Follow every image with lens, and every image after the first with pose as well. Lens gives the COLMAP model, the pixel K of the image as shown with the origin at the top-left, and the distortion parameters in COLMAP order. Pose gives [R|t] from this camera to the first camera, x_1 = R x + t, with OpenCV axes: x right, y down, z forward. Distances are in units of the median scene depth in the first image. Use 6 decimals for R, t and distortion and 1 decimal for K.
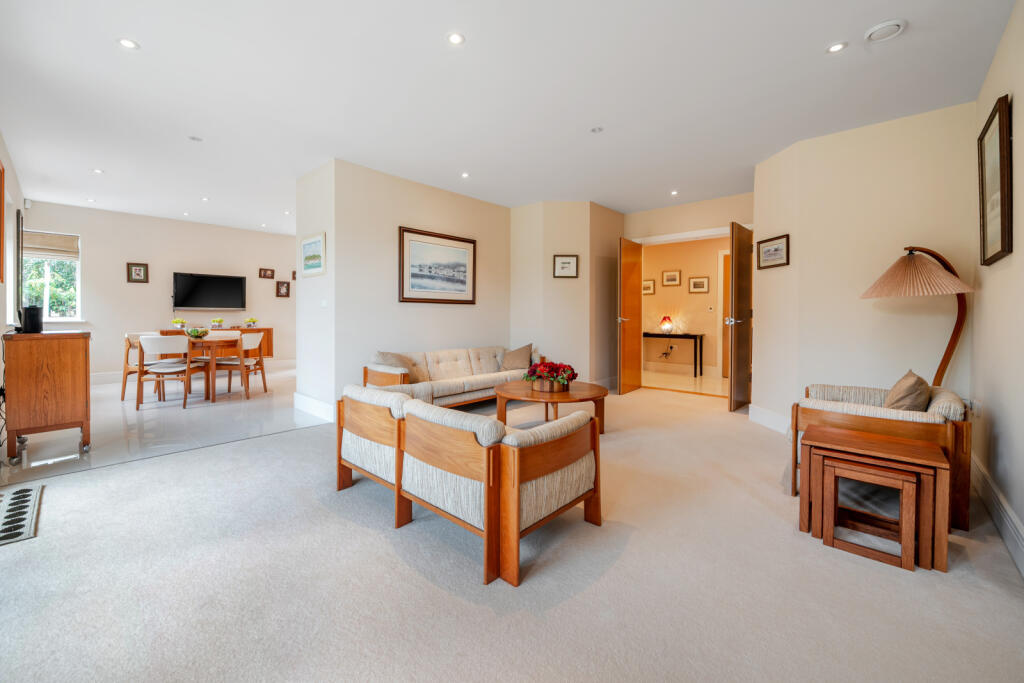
lens RADIAL K [[398.0, 0, 513.5], [0, 398.0, 322.3], [0, 0, 1]] dist [-0.000255, 0.000011]
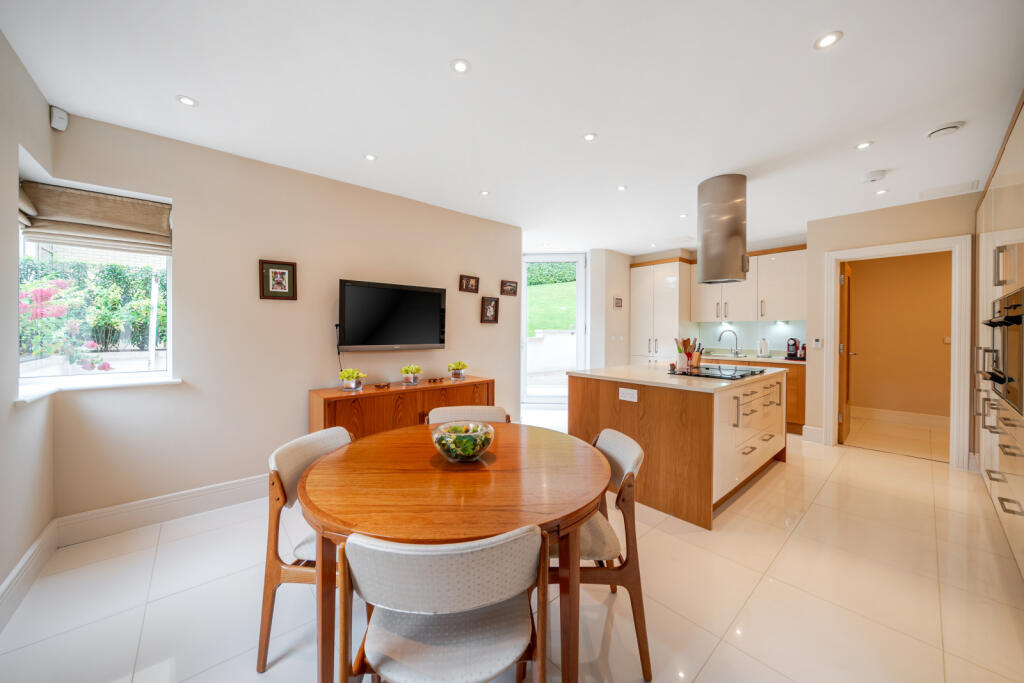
lens RADIAL K [[349.2, 0, 513.2], [0, 349.2, 335.5], [0, 0, 1]] dist [-0.000875, -0.000187]
pose [[0.993439, -0.001108, -0.114361, -0.518761], [0.000157, 0.999965, -0.008331, -0.043397], [0.114367, 0.008258, 0.993404, 0.515713]]
